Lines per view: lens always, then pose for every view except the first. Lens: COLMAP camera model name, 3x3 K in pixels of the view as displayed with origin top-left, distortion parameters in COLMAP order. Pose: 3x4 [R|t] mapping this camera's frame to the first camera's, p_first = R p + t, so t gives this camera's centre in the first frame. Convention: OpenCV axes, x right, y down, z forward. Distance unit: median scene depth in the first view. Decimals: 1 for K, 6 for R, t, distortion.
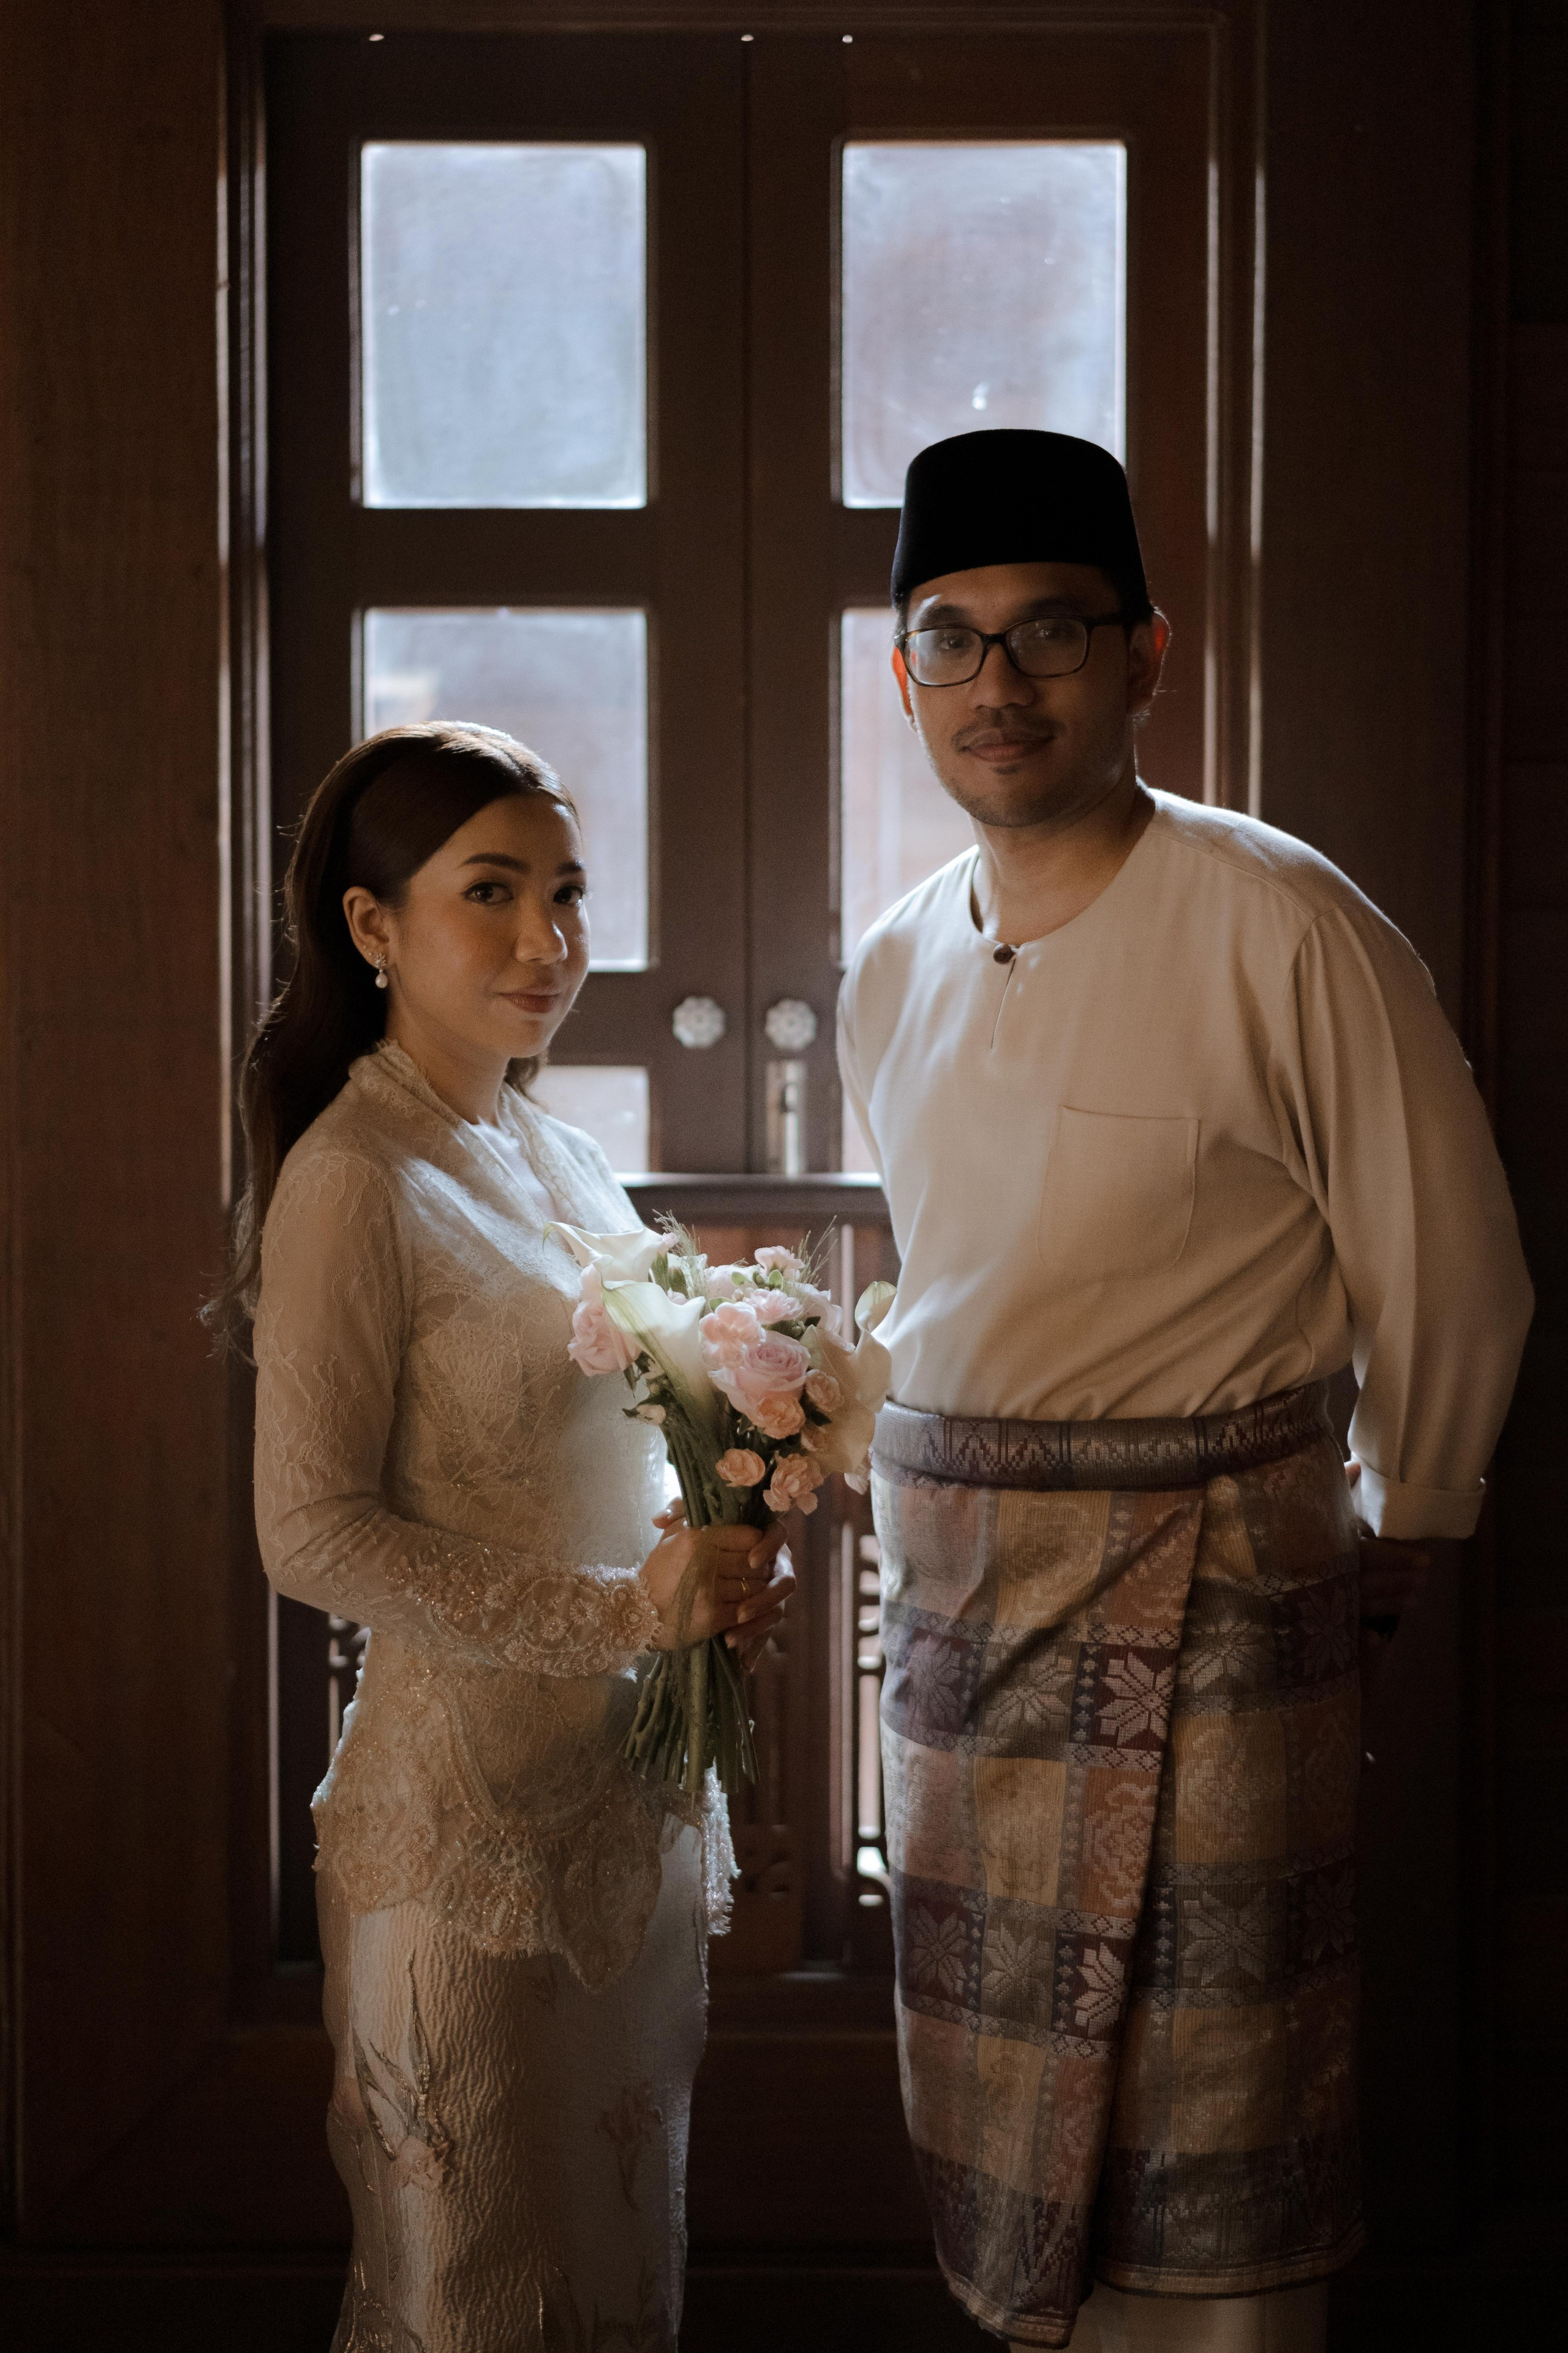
lens RADIAL K [[3740.9, 0, 703.3], [0, 3740.9, 1170.8], [0, 0, 1]] dist [0.151173, -0.033302]
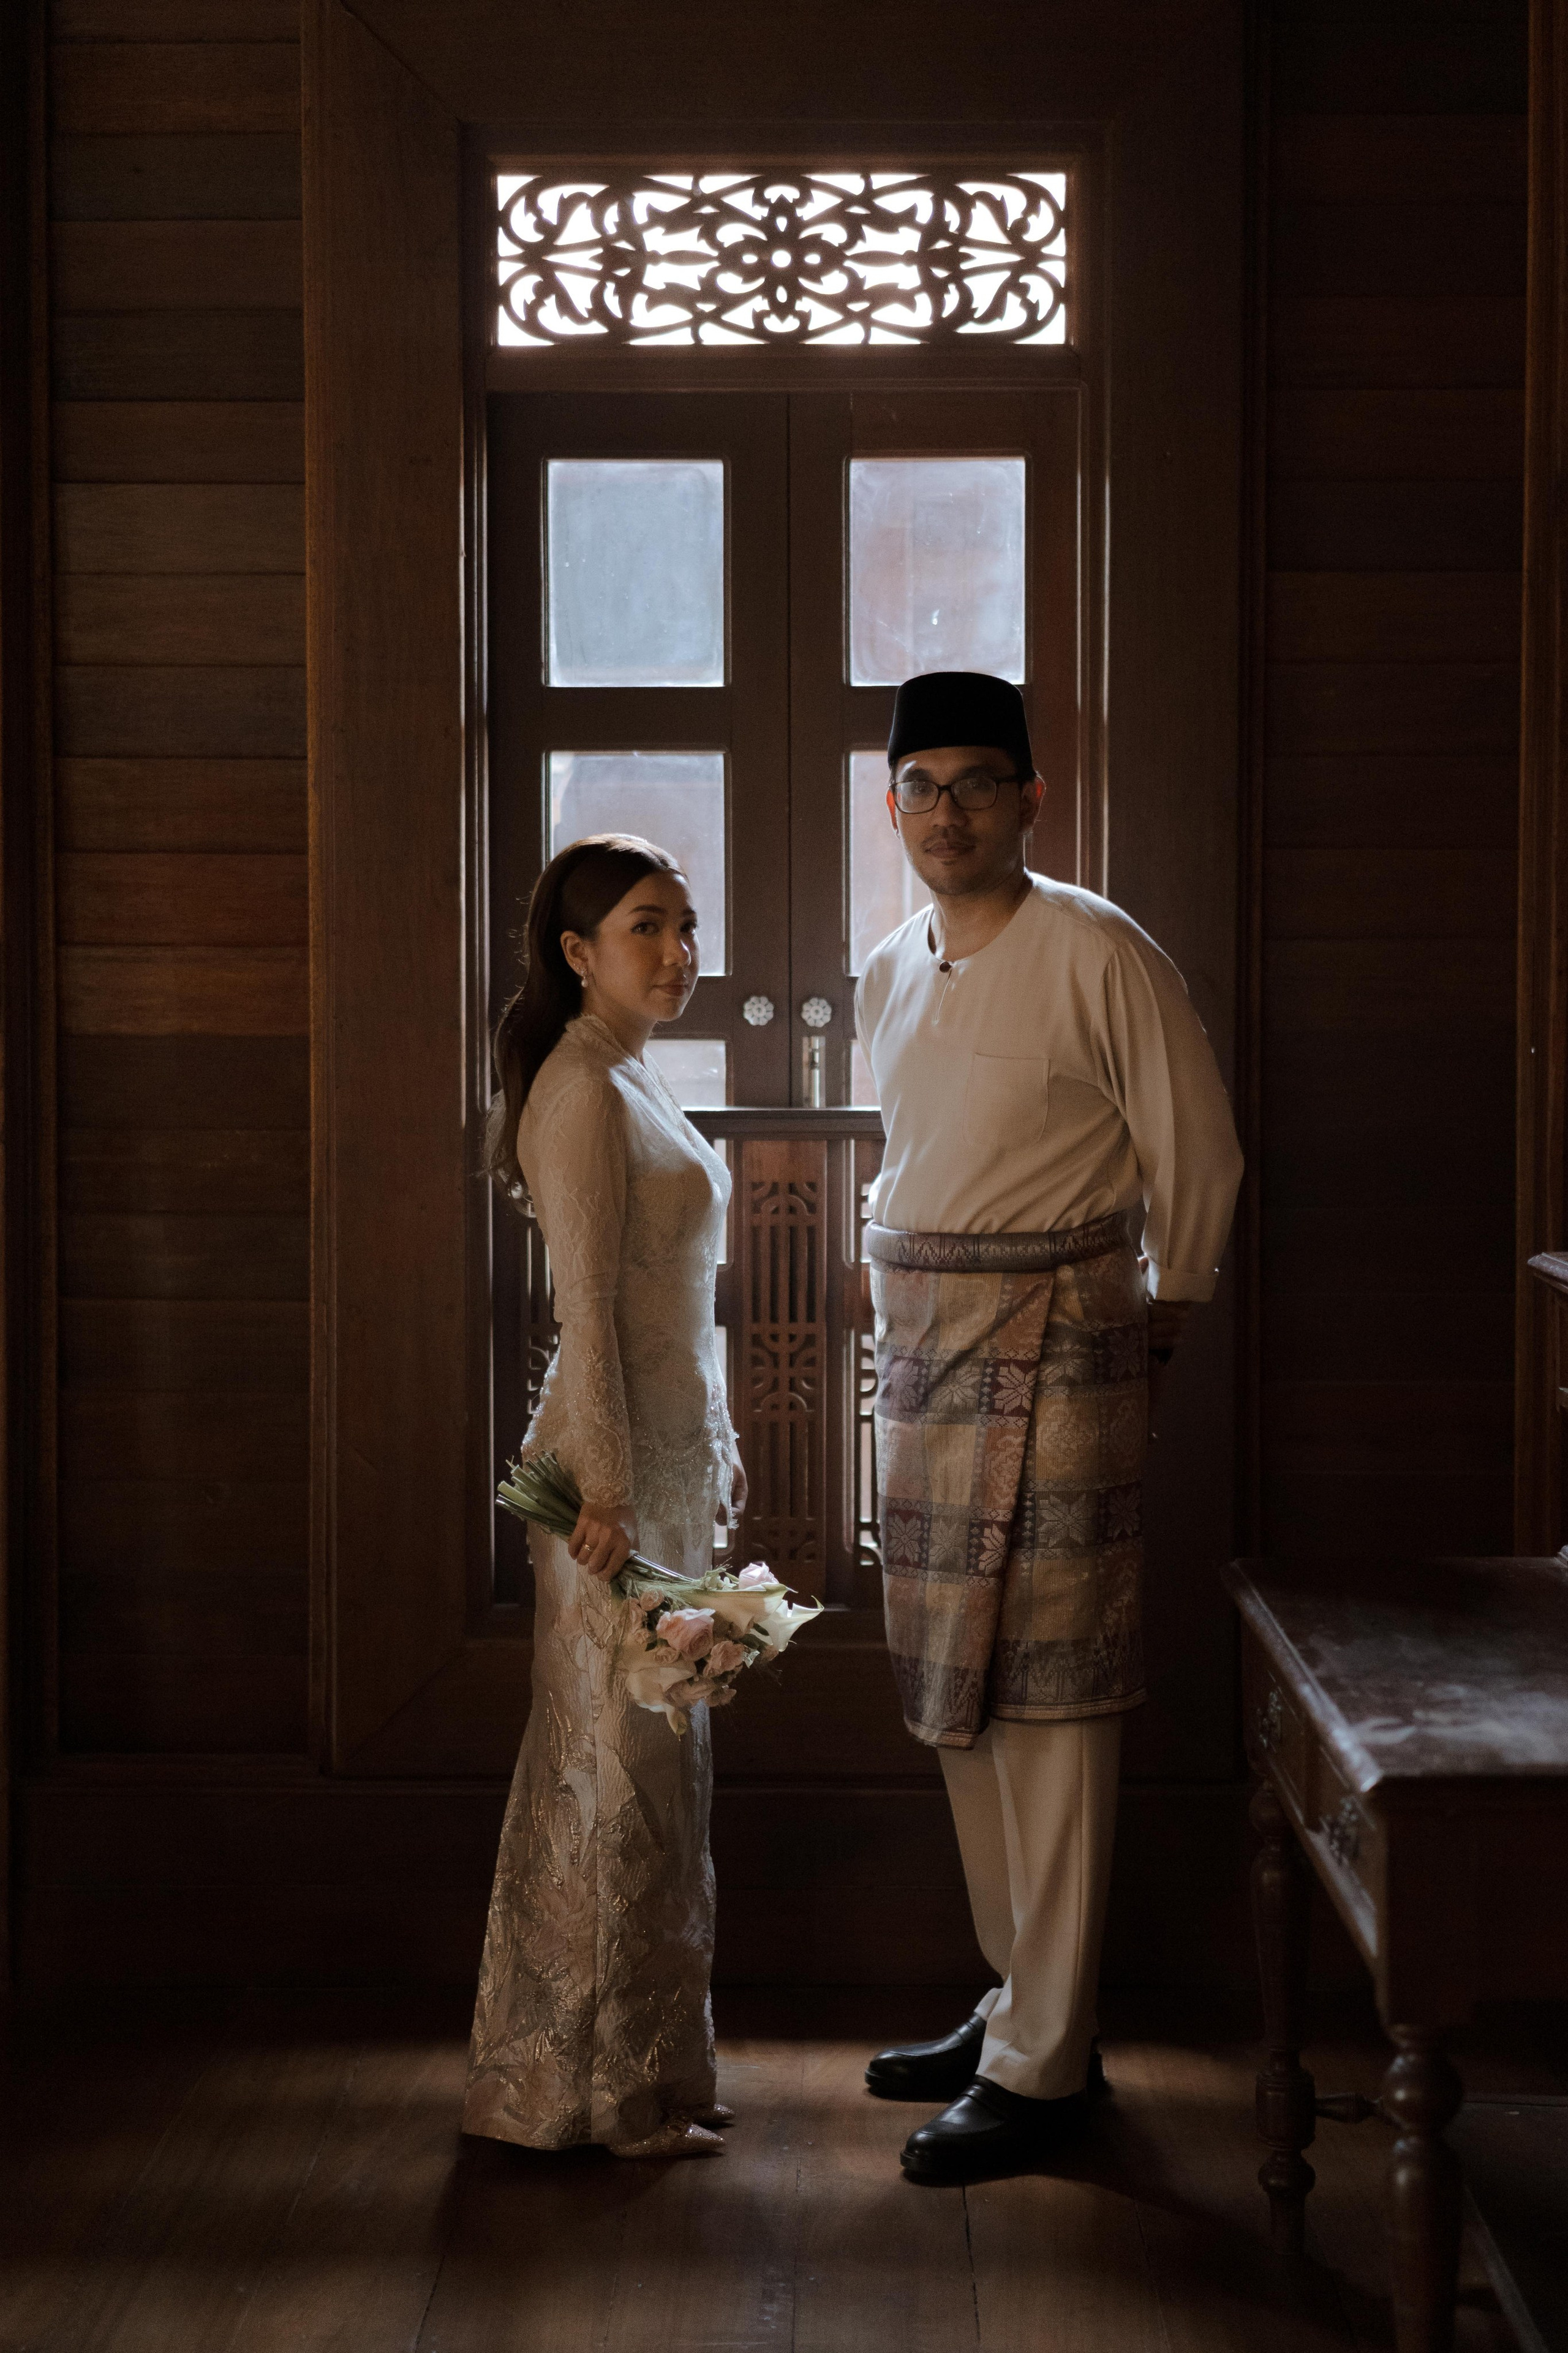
lens RADIAL K [[3740.9, 0, 703.3], [0, 3740.9, 1170.8], [0, 0, 1]] dist [0.151173, -0.033302]
pose [[0.999985, -0.000619, -0.005424, -0.018846], [0.000587, 0.999982, -0.005966, 0.043885], [0.005428, 0.005963, 0.999967, -0.684254]]
